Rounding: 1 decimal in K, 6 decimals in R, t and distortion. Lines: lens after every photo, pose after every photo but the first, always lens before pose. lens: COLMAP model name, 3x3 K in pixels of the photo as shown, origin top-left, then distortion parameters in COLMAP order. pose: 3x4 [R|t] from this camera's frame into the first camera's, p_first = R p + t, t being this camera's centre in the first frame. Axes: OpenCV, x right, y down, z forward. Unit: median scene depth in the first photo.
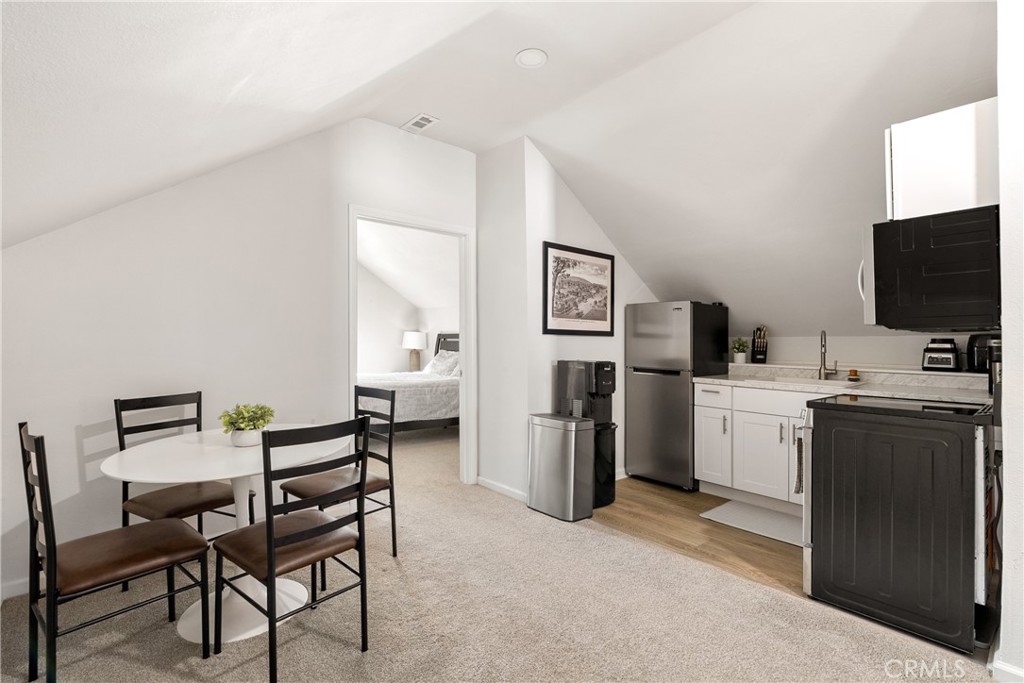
lens RADIAL K [[467.3, 0, 509.7], [0, 467.3, 337.2], [0, 0, 1]] dist [-0.005258, -0.001546]
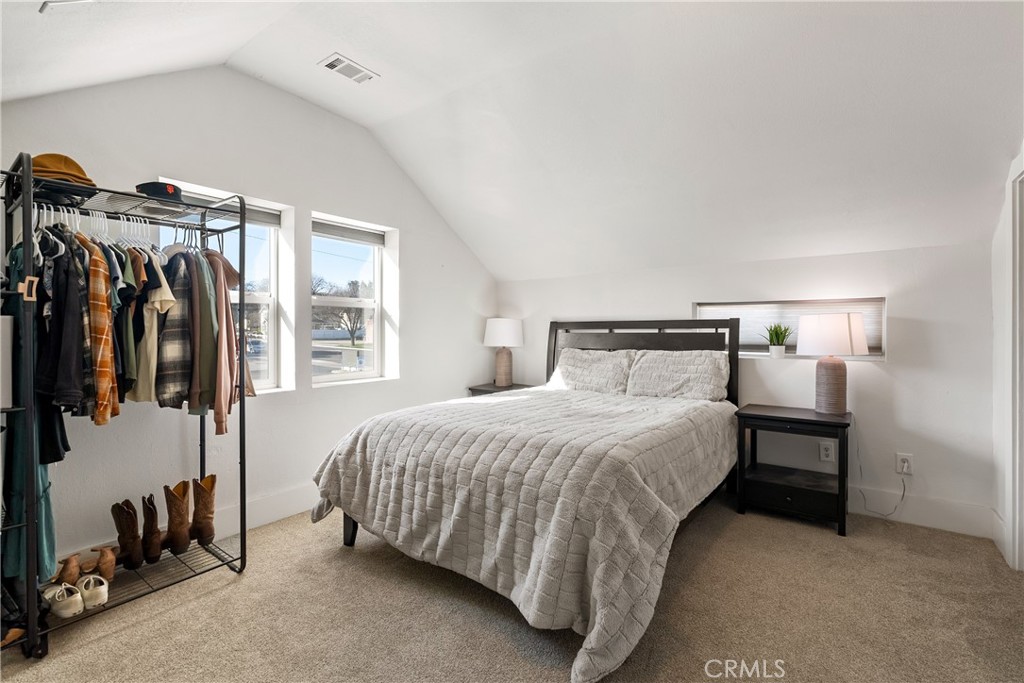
lens RADIAL K [[467.3, 0, 513.5], [0, 467.3, 330.9], [0, 0, 1]] dist [-0.005258, -0.001546]
pose [[0.972511, -0.008355, 0.232708, -0.702709], [0.006798, 0.999949, 0.007495, -0.000928], [-0.232758, -0.005707, 0.972518, 0.846855]]
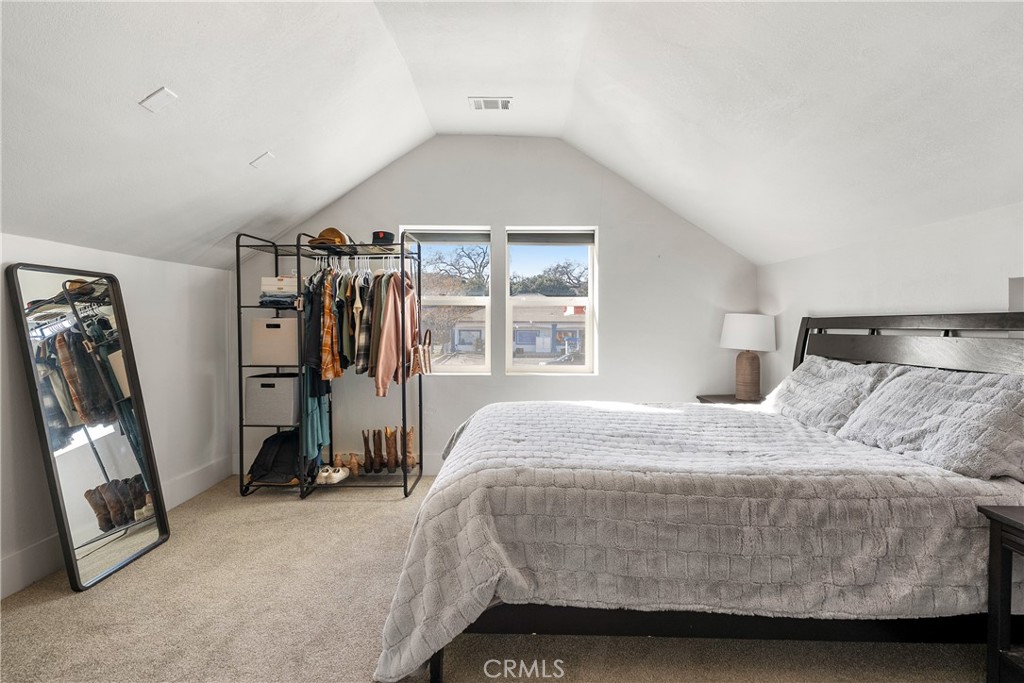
lens RADIAL K [[467.3, 0, 521.2], [0, 467.3, 329.7], [0, 0, 1]] dist [-0.005258, -0.001546]
pose [[0.755285, 0.004873, -0.655379, -0.136902], [0.002661, 0.999941, 0.010501, -0.002154], [0.655391, -0.009675, 0.755228, 1.021425]]
